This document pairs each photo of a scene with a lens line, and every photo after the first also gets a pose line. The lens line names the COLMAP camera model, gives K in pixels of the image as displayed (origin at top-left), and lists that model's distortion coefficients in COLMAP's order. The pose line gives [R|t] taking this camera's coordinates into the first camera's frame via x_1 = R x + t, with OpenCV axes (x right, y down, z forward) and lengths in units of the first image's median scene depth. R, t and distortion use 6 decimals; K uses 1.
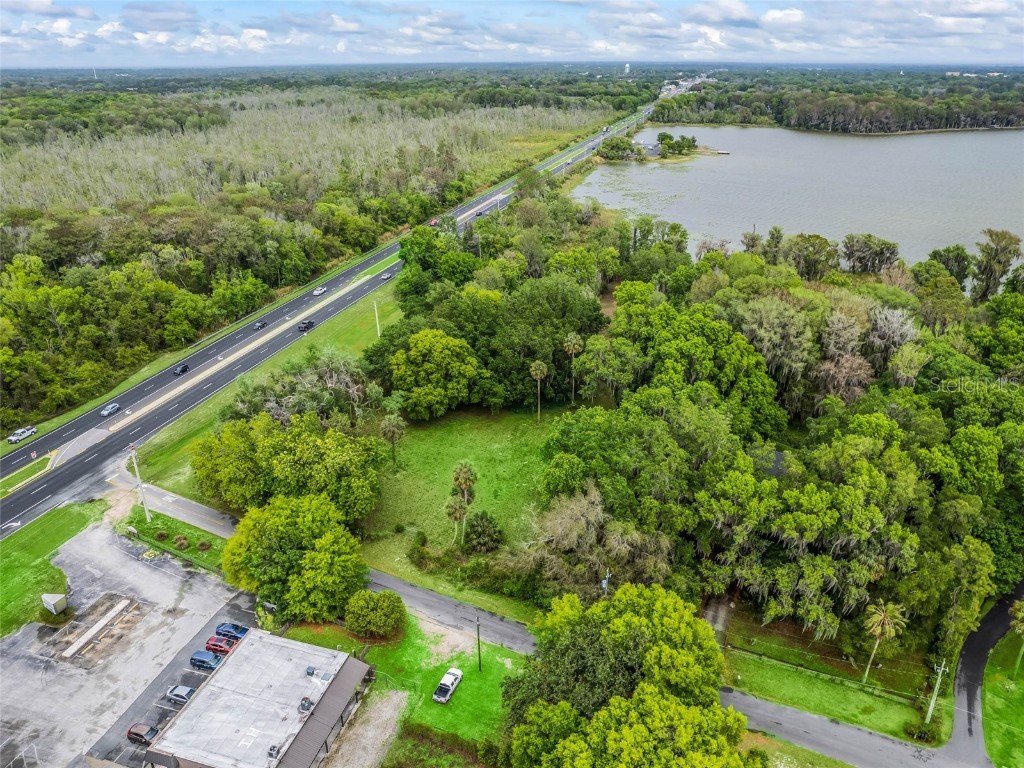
lens RADIAL K [[751.7, 0, 512.0], [0, 751.7, 384.0], [0, 0, 1]] dist [-0.006731, 0.039788]
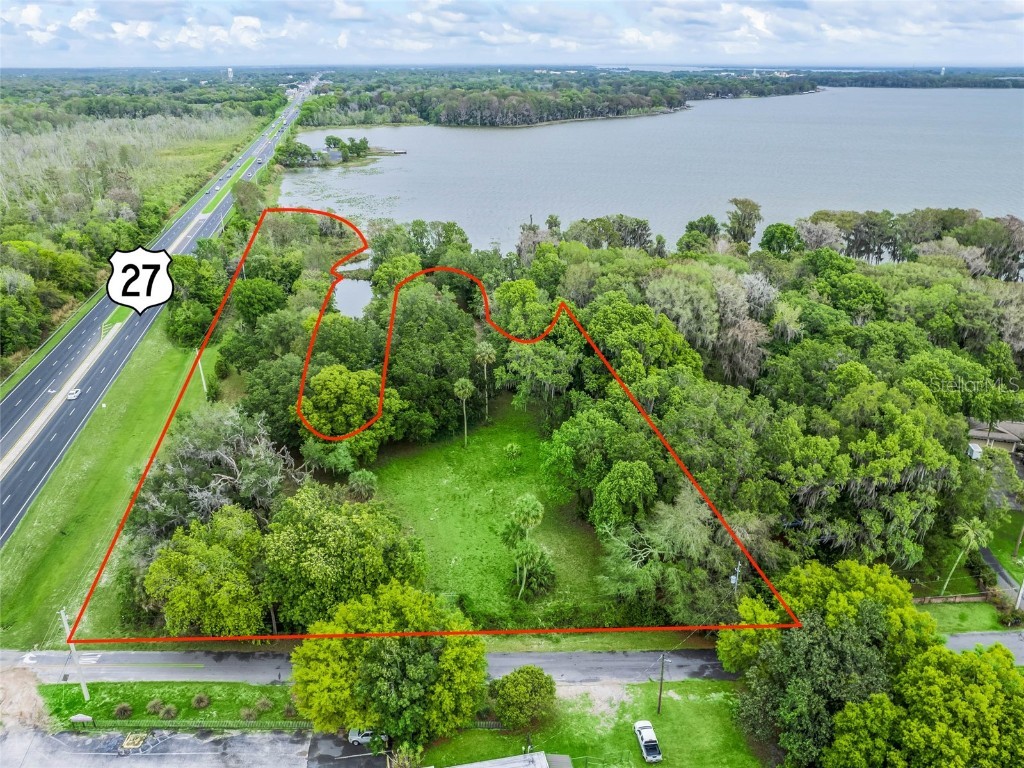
lens RADIAL K [[762.7, 0, 512.0], [0, 762.7, 384.0], [0, 0, 1]] dist [0.002001, 0.006437]
pose [[0.896684, -0.188270, 0.400641, -0.165102], [0.191192, 0.980995, 0.033082, -0.024764], [-0.399255, 0.046935, 0.915638, 0.062019]]
